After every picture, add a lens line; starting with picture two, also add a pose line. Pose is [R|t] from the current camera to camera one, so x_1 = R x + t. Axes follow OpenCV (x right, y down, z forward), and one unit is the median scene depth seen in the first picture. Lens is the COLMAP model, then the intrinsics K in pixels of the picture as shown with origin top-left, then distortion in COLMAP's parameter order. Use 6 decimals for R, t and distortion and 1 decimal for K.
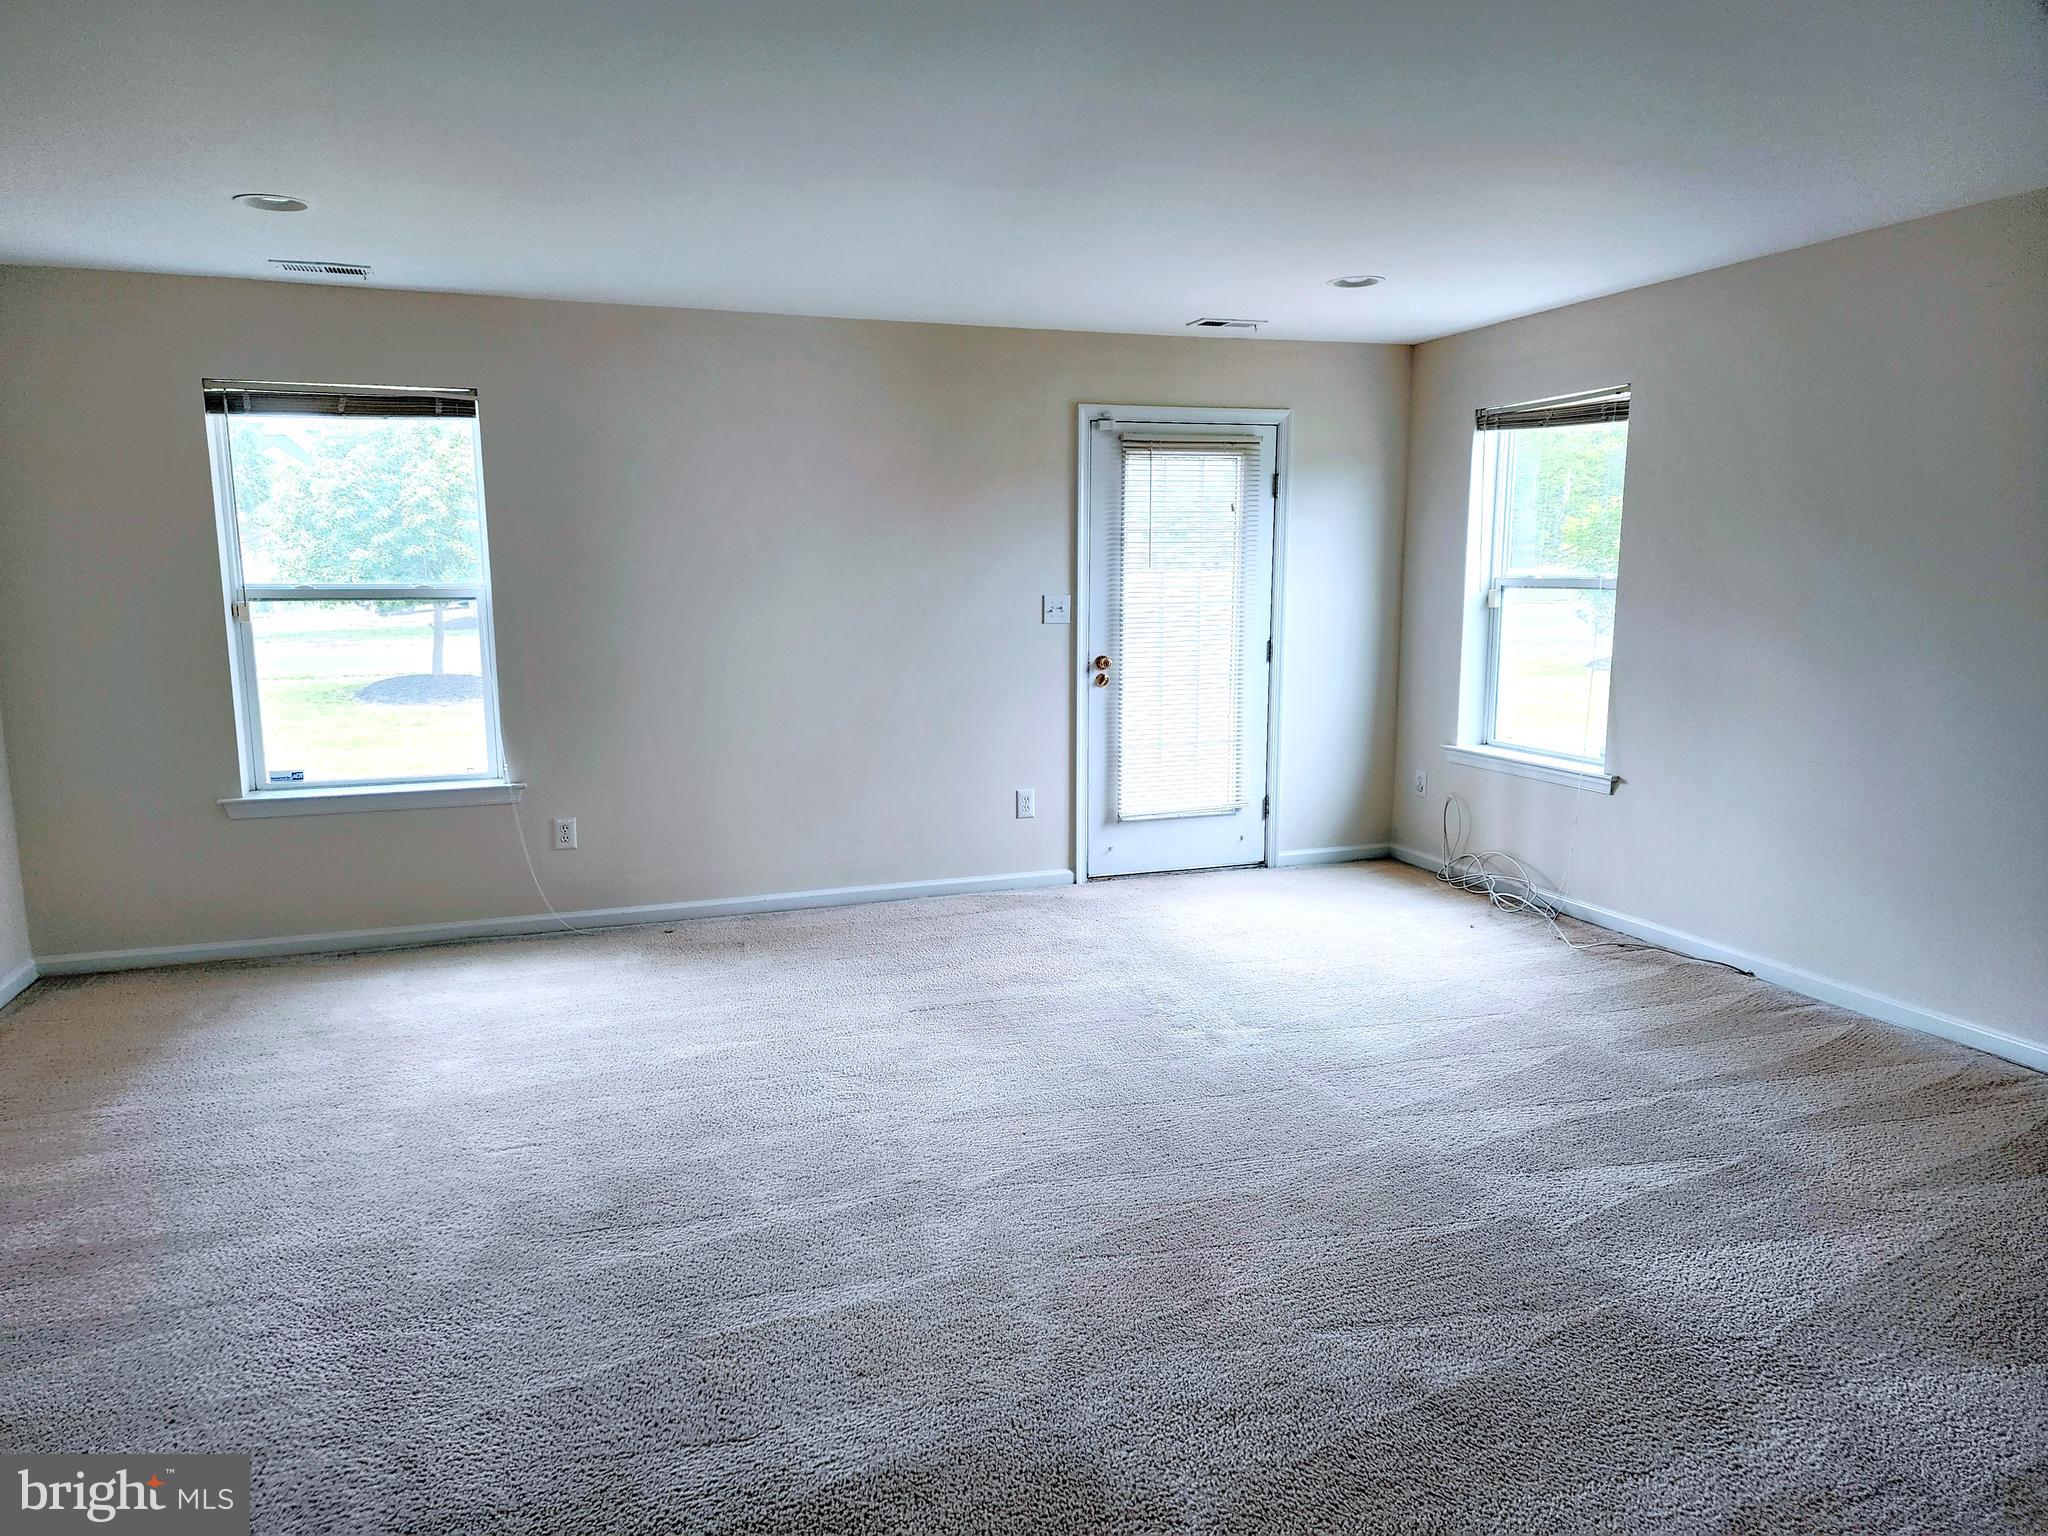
lens RADIAL K [[1352.2, 0, 1024.0], [0, 1352.2, 768.0], [0, 0, 1]] dist [0.003444, -0.005329]
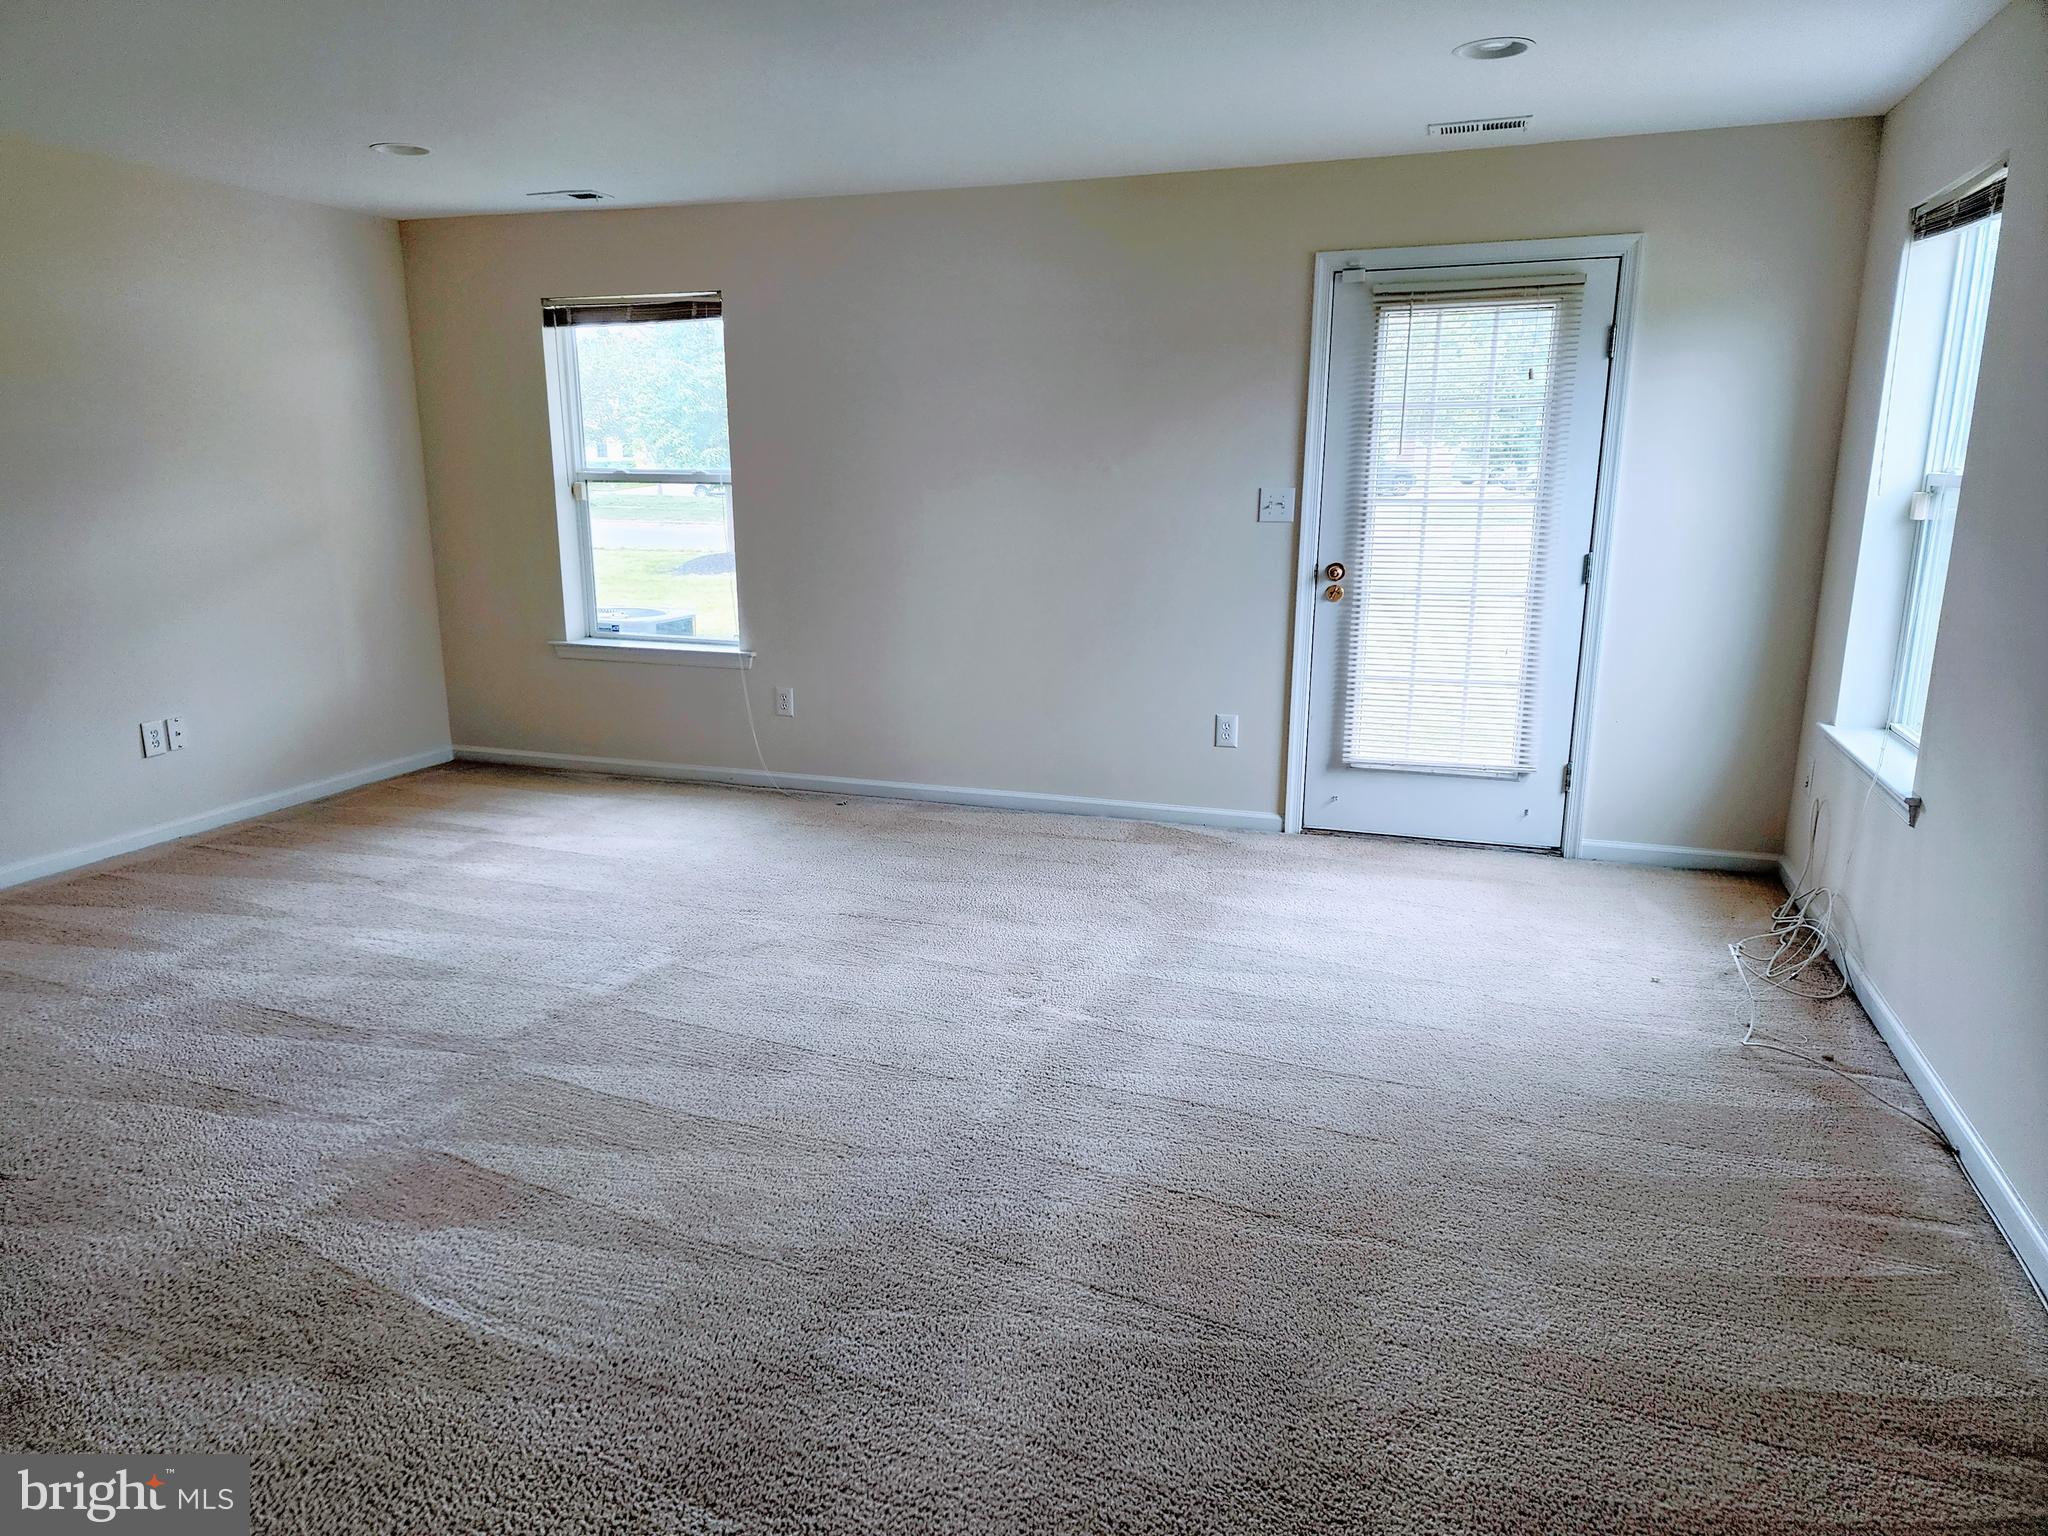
lens RADIAL K [[1404.3, 0, 1024.0], [0, 1404.3, 768.0], [0, 0, 1]] dist [-0.010395, -0.002220]
pose [[0.769885, 0.140300, -0.622569, 0.471774], [-0.094960, 0.989860, 0.105642, -0.032946], [0.631078, -0.022213, 0.775402, 0.221418]]
